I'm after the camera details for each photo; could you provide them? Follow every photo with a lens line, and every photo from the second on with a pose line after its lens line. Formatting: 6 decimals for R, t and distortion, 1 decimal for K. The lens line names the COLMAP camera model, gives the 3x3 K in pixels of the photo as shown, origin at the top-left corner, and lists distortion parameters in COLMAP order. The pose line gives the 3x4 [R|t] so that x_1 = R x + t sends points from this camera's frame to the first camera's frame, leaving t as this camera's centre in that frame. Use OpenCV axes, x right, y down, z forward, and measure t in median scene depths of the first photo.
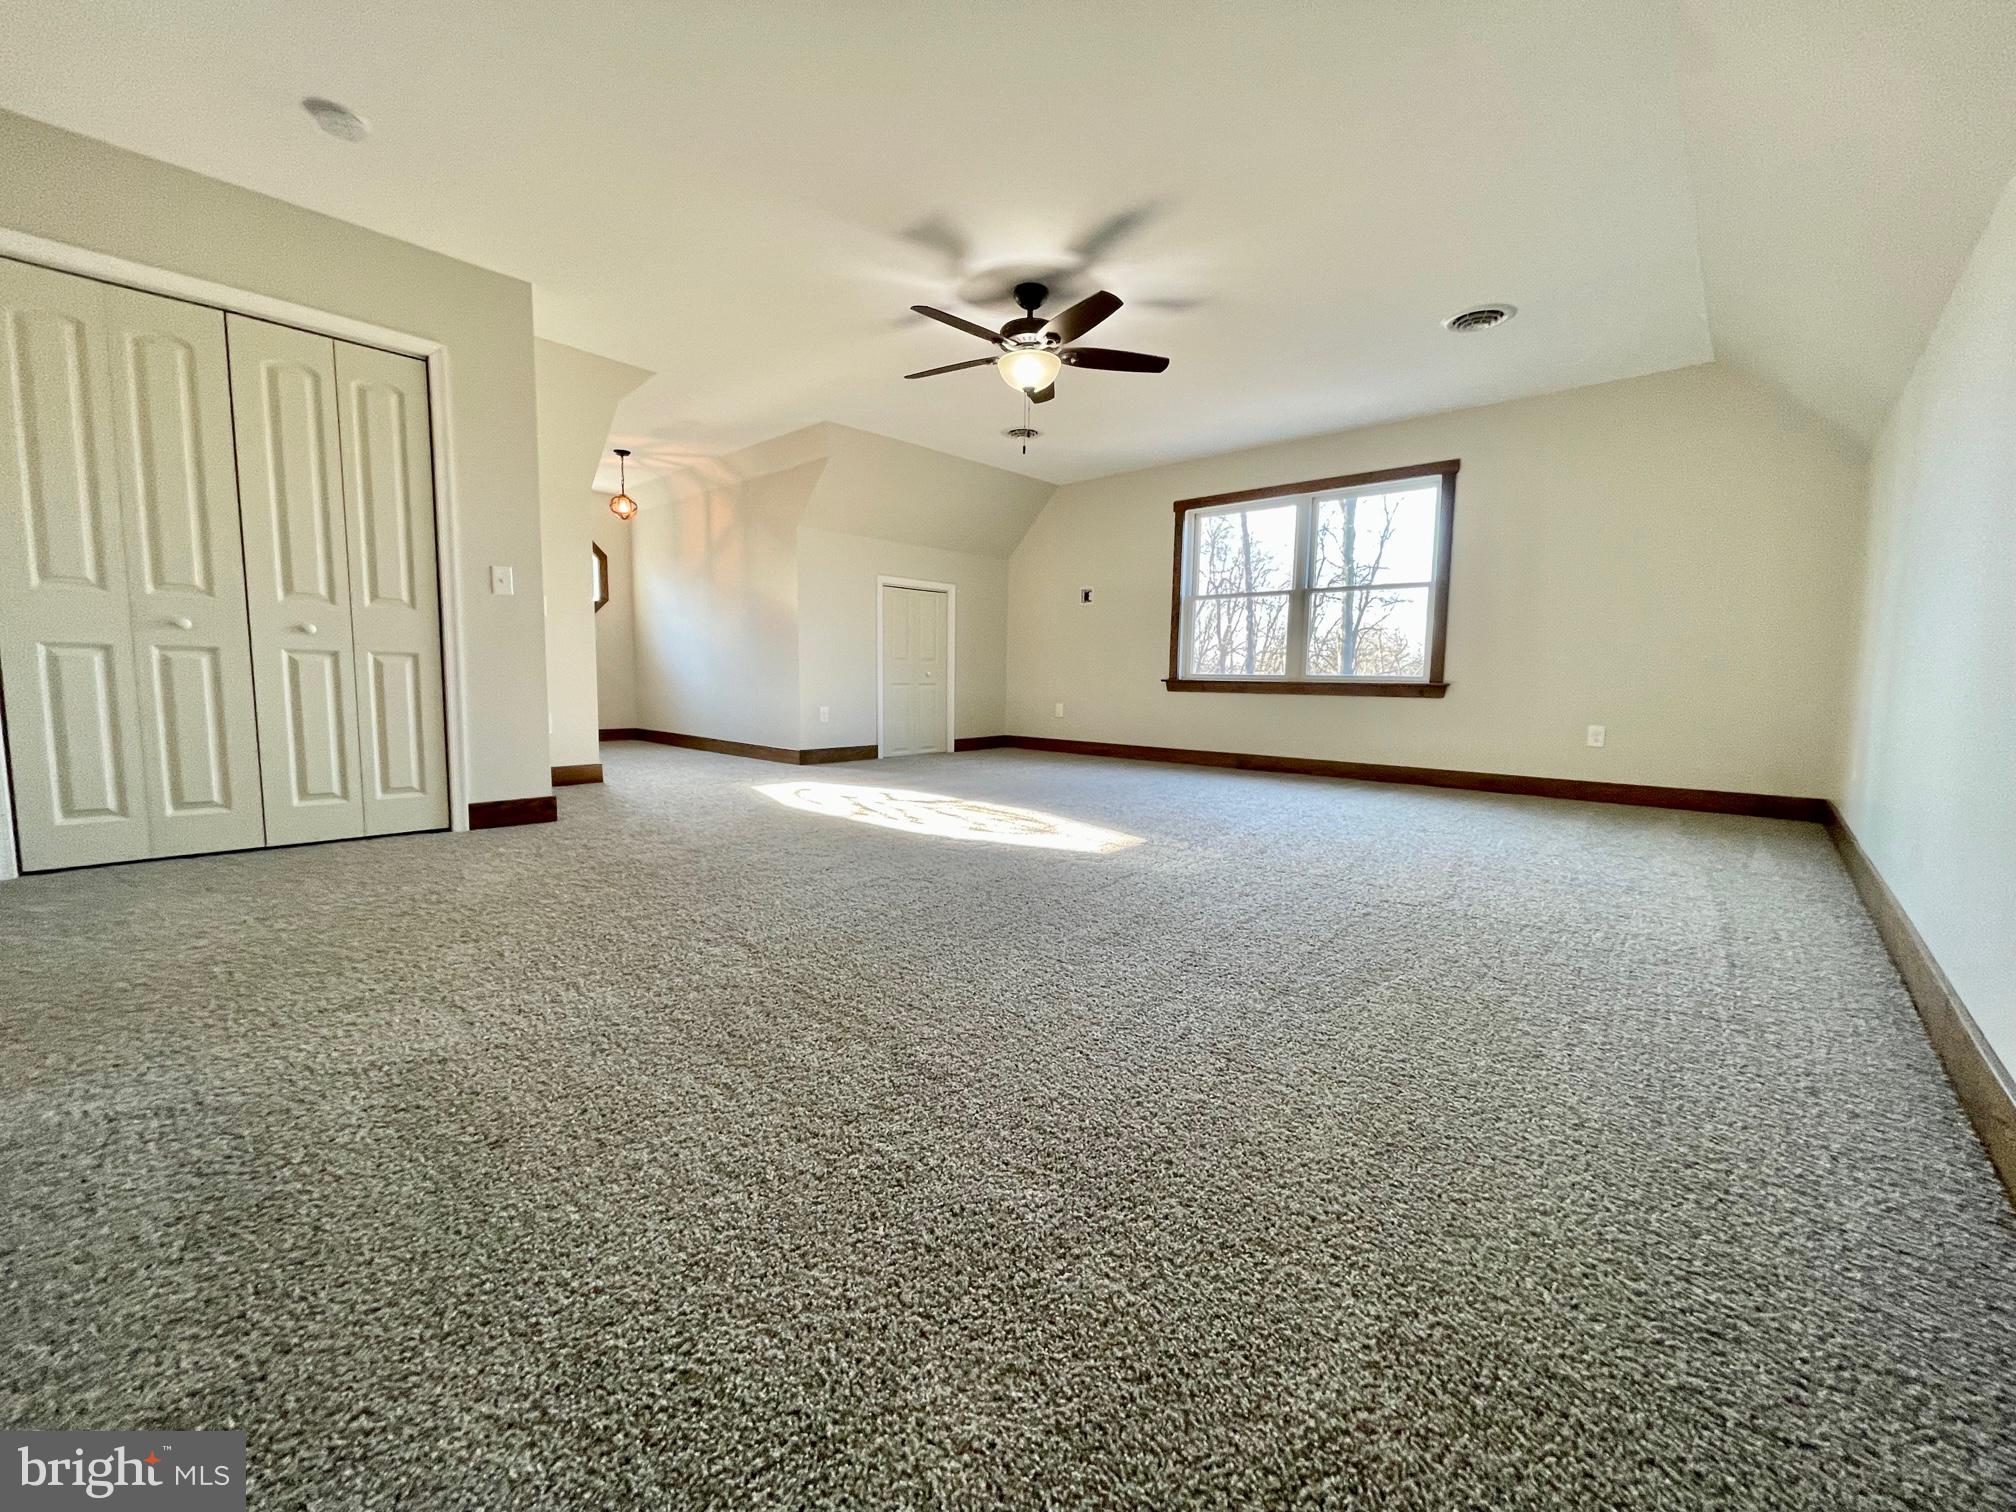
lens RADIAL K [[803.0, 0, 1010.9], [0, 803.0, 758.7], [0, 0, 1]] dist [-0.000881, -0.000286]
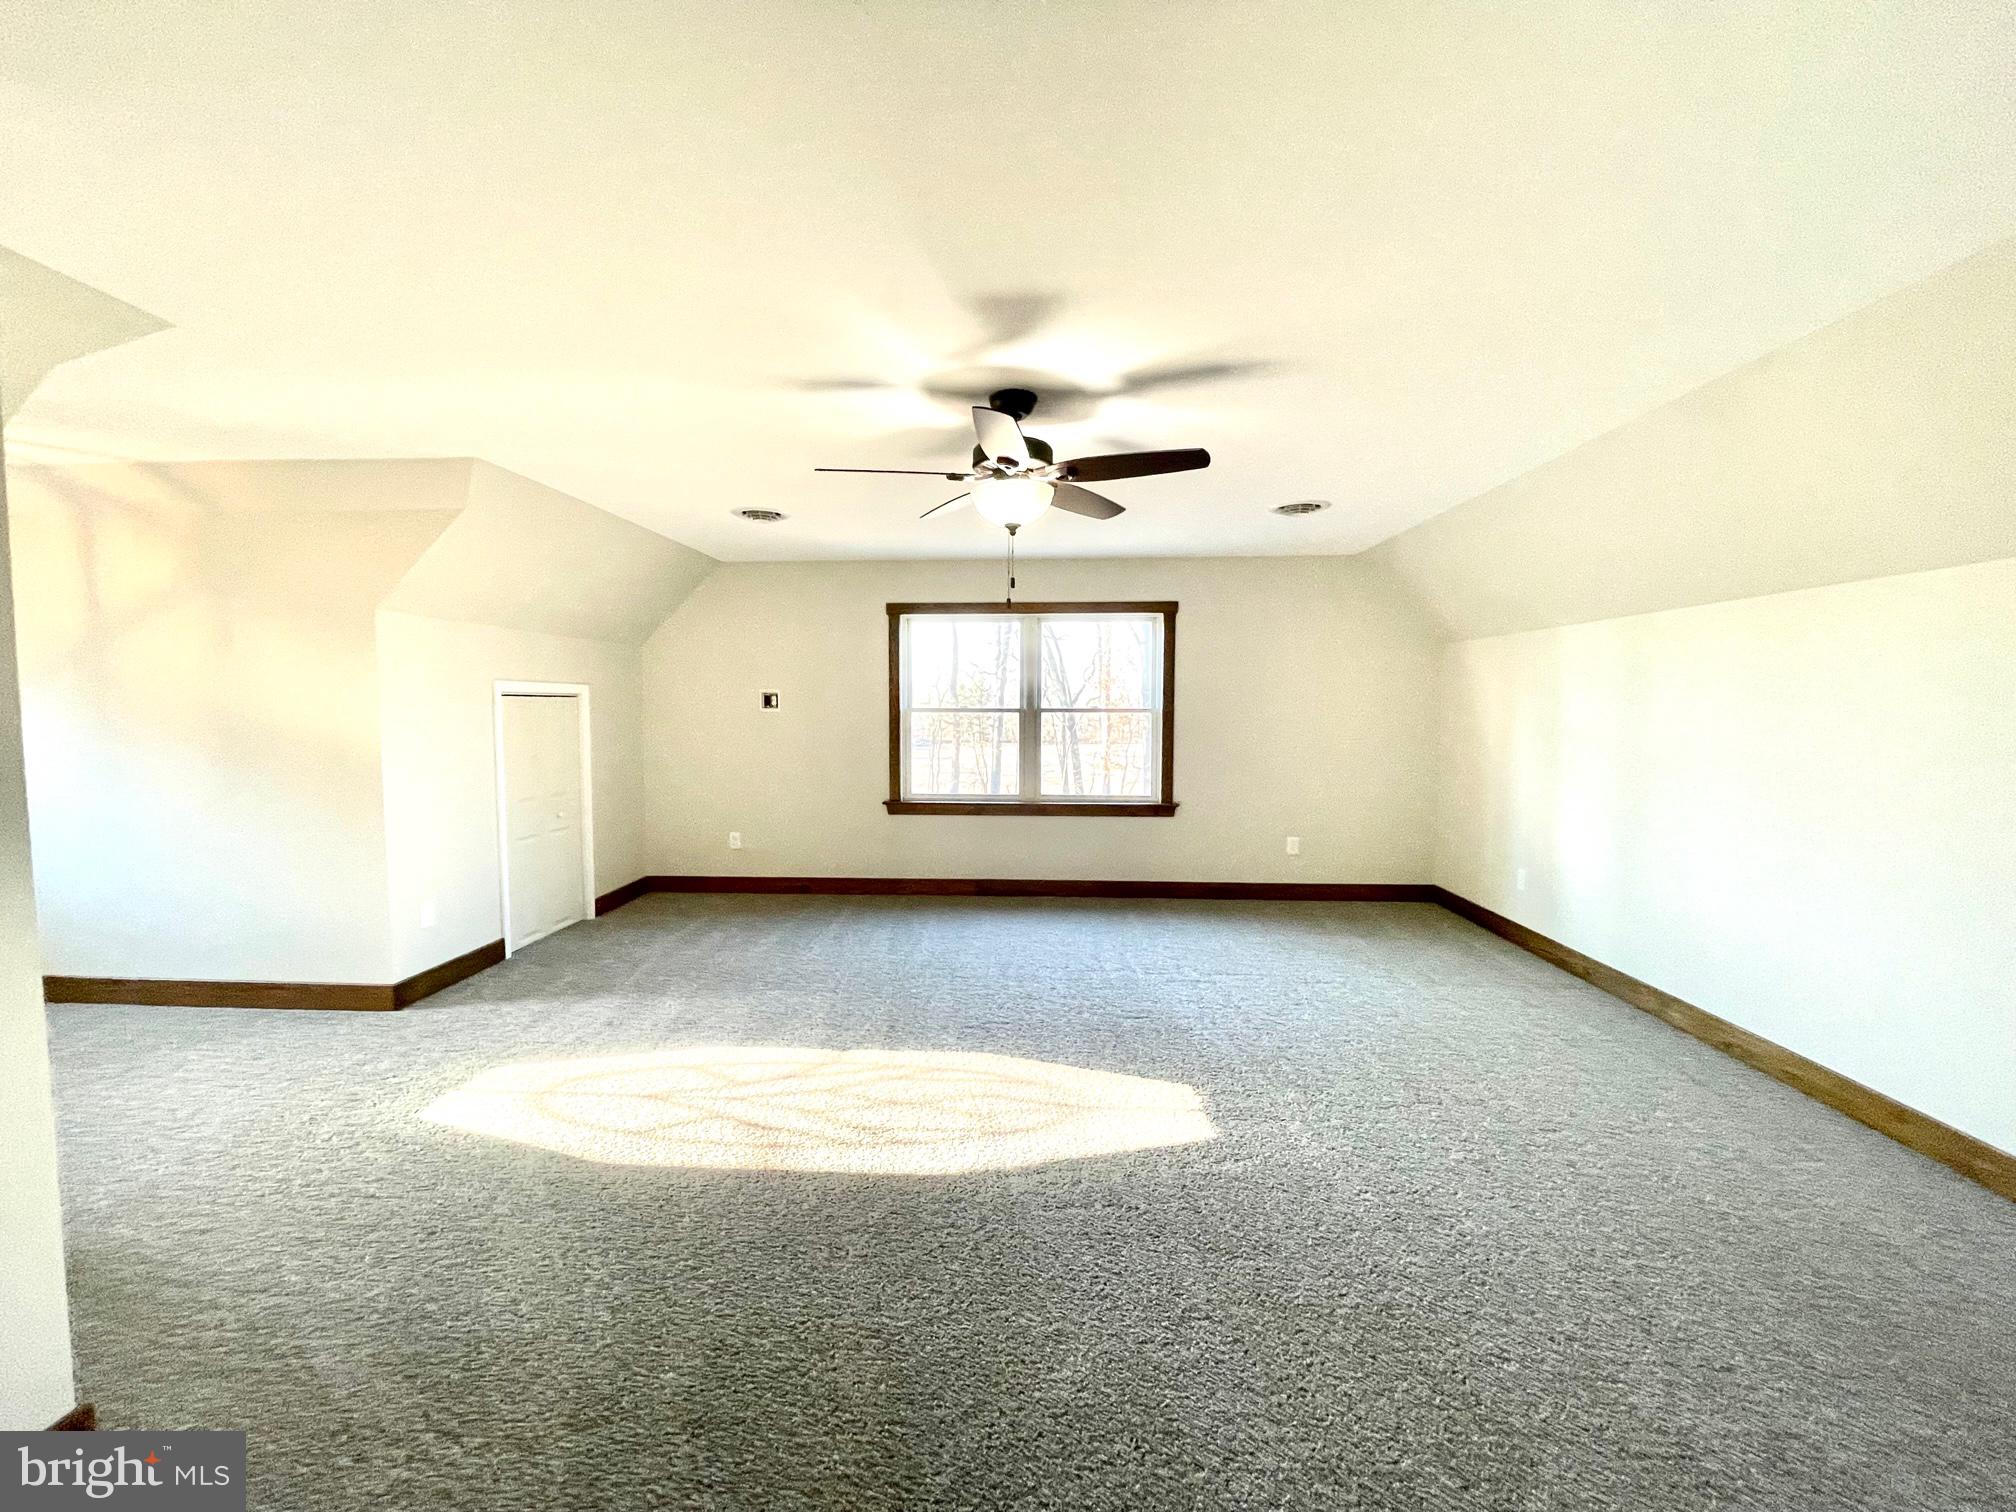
lens RADIAL K [[803.0, 0, 1009.7], [0, 803.0, 751.7], [0, 0, 1]] dist [-0.000881, -0.000286]
pose [[0.781424, -0.042037, 0.622583, -0.267294], [0.073830, 0.996949, -0.025352, -0.132552], [-0.619618, 0.065776, 0.782143, 0.247474]]
